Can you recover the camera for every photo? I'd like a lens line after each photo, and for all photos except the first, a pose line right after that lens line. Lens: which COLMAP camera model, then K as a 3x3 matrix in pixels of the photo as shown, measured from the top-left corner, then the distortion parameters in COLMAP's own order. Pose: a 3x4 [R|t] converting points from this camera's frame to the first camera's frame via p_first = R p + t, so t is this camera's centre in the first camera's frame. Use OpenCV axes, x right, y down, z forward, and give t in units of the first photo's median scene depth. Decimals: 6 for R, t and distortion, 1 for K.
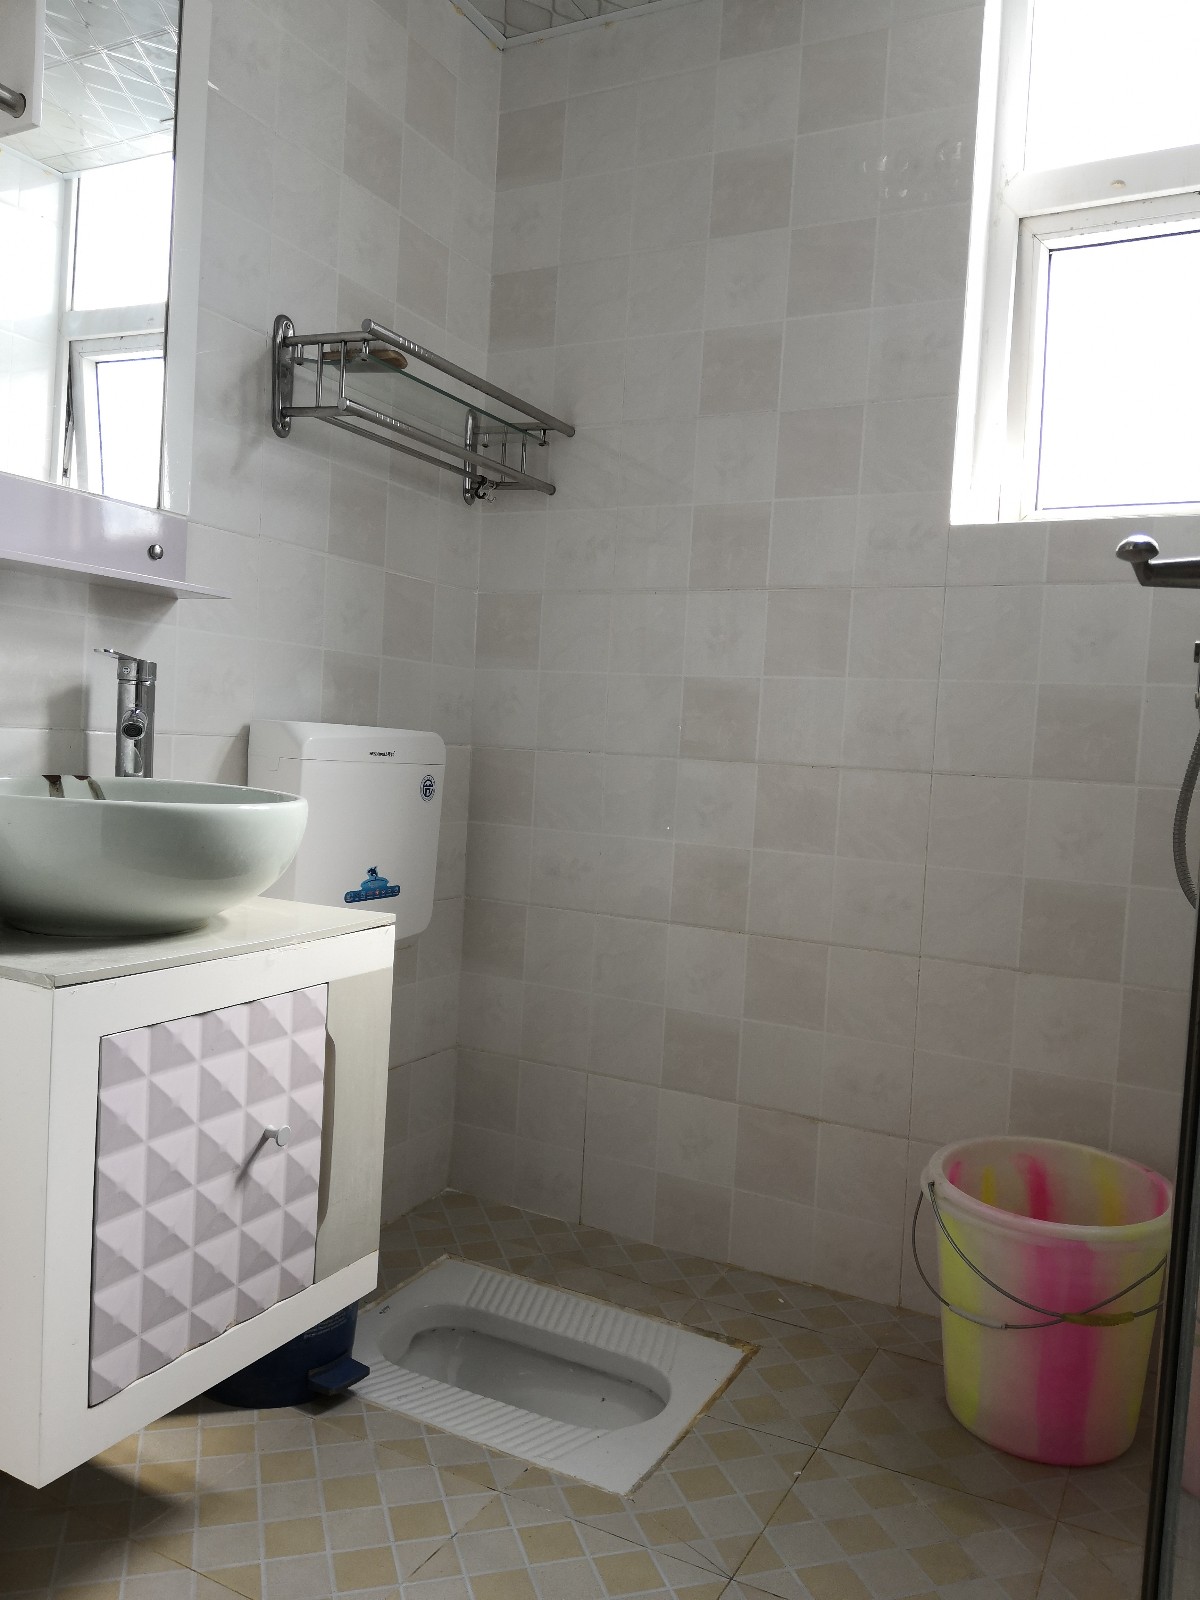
lens RADIAL K [[1192.8, 0, 600.0], [0, 1192.8, 800.0], [0, 0, 1]] dist [0.062795, -0.104785]
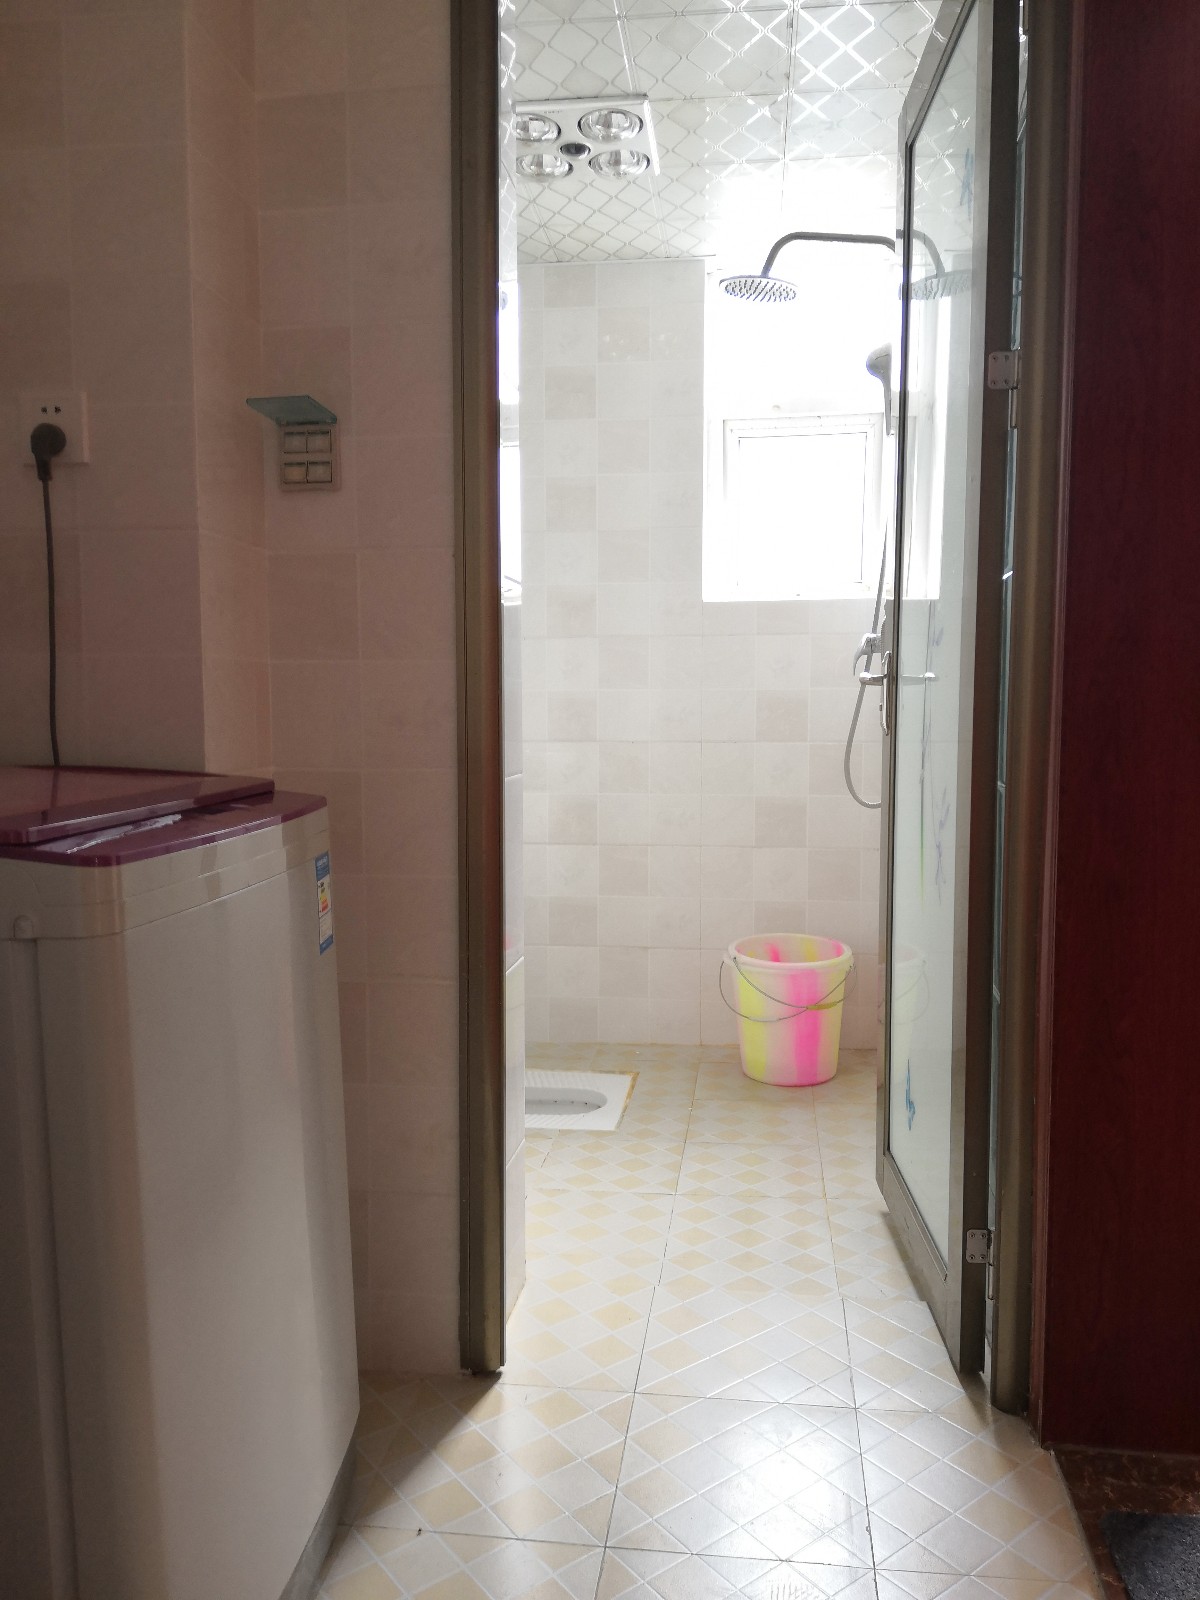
lens RADIAL K [[1192.8, 0, 600.0], [0, 1192.8, 800.0], [0, 0, 1]] dist [0.062795, -0.104785]
pose [[0.936836, -0.086147, 0.338993, -0.496005], [0.070513, 0.995812, 0.058194, -0.053338], [-0.342587, -0.030615, 0.938987, -0.641005]]
